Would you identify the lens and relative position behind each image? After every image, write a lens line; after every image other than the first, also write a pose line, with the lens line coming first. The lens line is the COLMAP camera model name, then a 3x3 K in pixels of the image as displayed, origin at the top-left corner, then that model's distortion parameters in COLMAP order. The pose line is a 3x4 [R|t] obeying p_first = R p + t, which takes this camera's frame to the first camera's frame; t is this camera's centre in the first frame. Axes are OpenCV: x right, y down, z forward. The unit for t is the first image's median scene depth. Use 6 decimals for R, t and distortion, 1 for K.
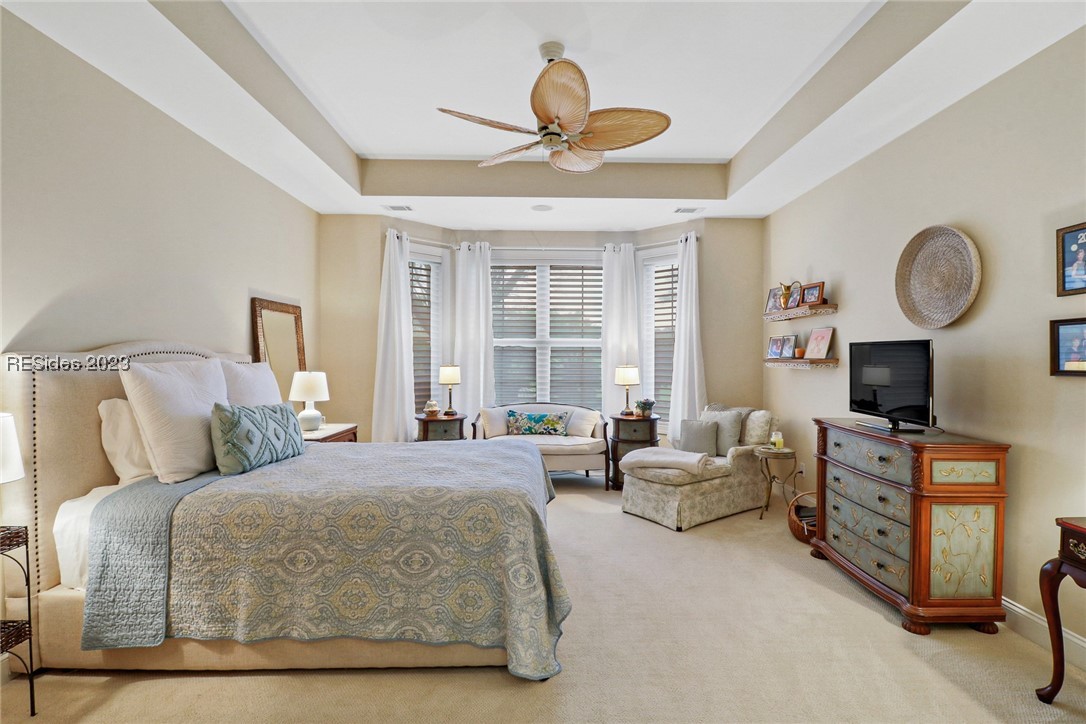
lens RADIAL K [[505.5, 0, 545.7], [0, 505.5, 364.0], [0, 0, 1]] dist [-0.008186, -0.004354]
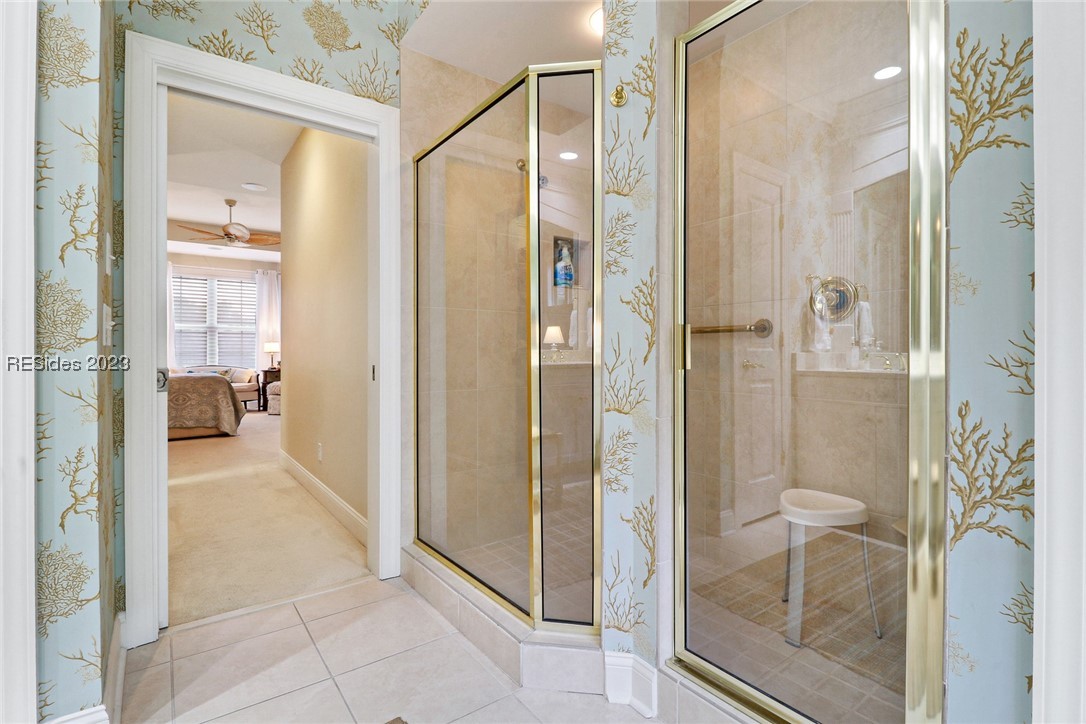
lens RADIAL K [[505.5, 0, 551.6], [0, 505.5, 356.3], [0, 0, 1]] dist [-0.008186, -0.004354]
pose [[0.799942, -0.003384, 0.600067, -0.203627], [0.009081, 0.999938, -0.006466, 0.137126], [-0.600008, 0.010622, 0.799923, -1.788655]]
